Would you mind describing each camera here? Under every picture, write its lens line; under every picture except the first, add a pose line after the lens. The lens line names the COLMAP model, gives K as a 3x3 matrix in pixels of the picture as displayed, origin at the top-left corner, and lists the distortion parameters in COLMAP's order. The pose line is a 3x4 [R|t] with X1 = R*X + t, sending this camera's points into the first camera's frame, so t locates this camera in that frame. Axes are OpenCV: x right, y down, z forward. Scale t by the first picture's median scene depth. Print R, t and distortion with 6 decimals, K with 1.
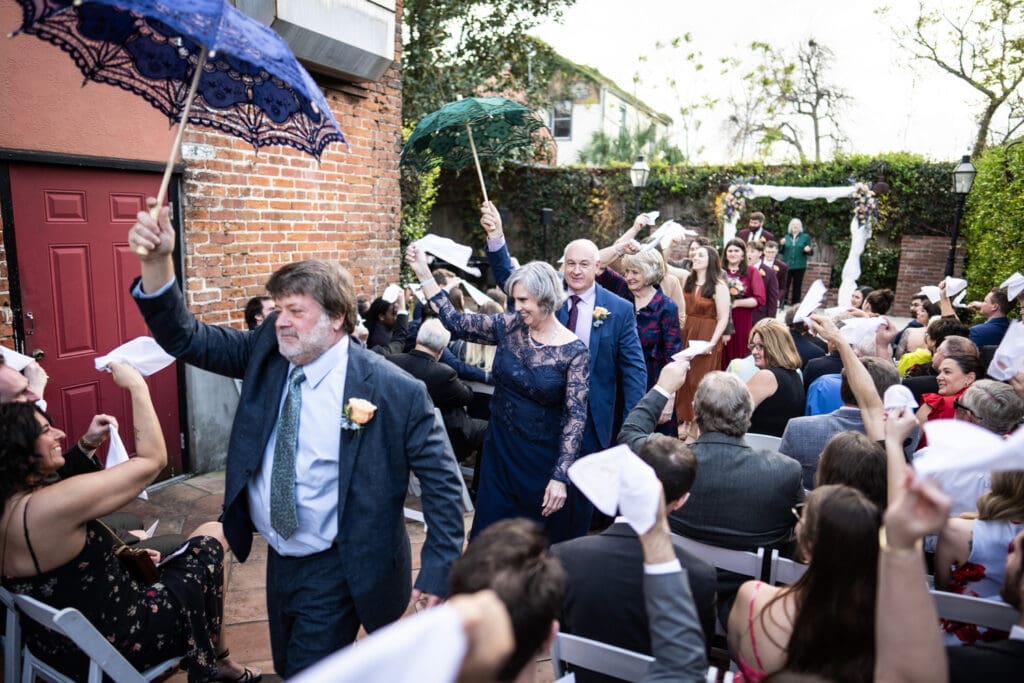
lens RADIAL K [[668.6, 0, 512.0], [0, 668.6, 341.5], [0, 0, 1]] dist [-0.000430, 0.000439]
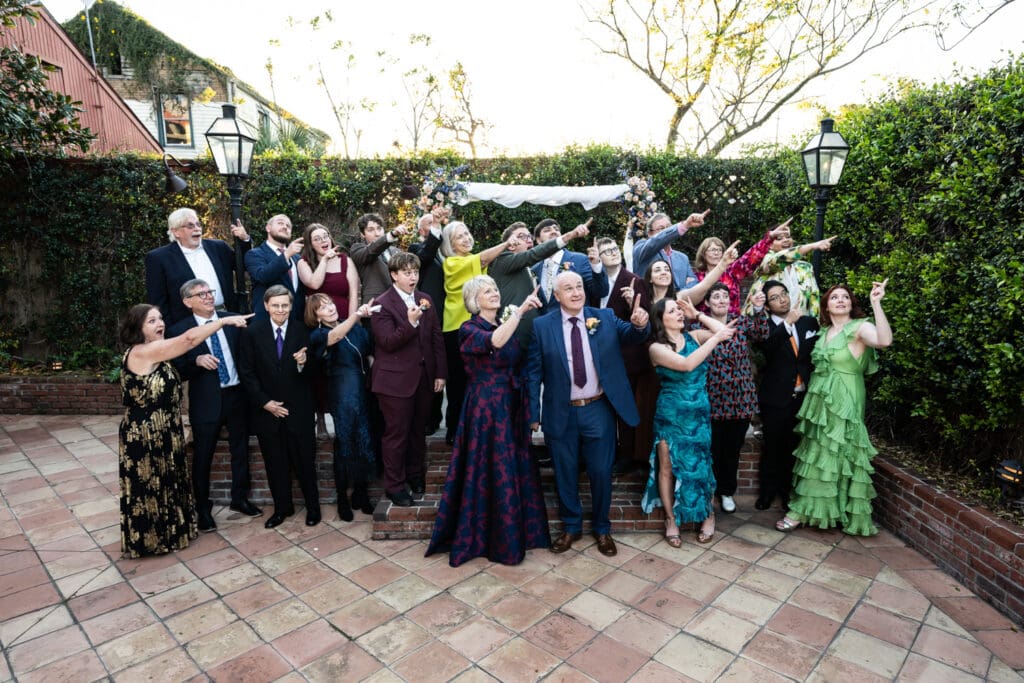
lens RADIAL K [[609.4, 0, 534.1], [0, 609.4, 345.2], [0, 0, 1]] dist [0.004732, 0.000732]
pose [[0.865102, -0.105986, 0.490272, 0.116035], [0.116032, 0.993195, 0.009964, -0.075440], [-0.487992, 0.048267, 0.871513, 0.419663]]
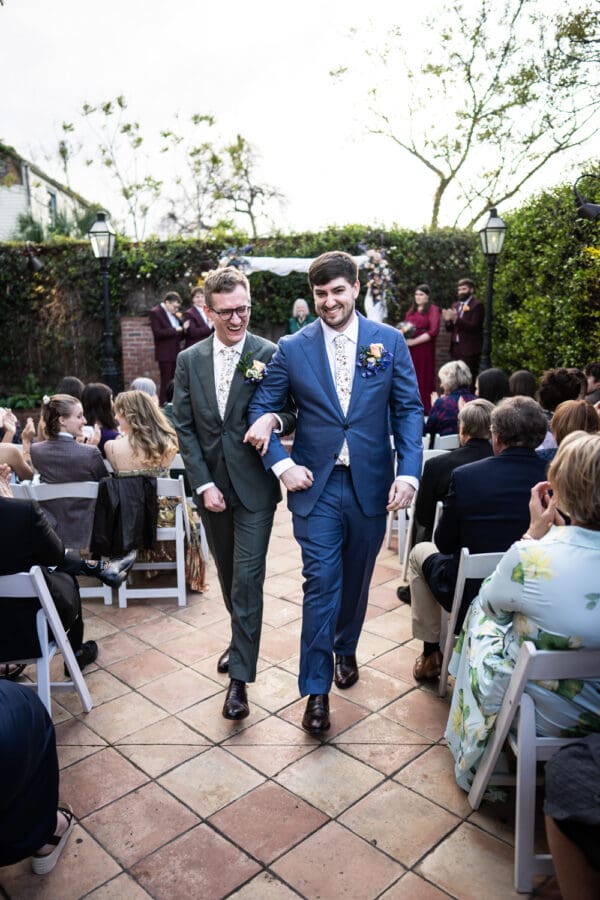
lens RADIAL K [[683.5, 0, 267.4], [0, 683.5, 473.8], [0, 0, 1]] dist [0.001242, 0.002594]
pose [[0.900433, -0.133502, 0.414002, 0.011748], [0.123032, 0.991040, 0.051991, -0.016373], [-0.417233, 0.004121, 0.908790, 0.207386]]
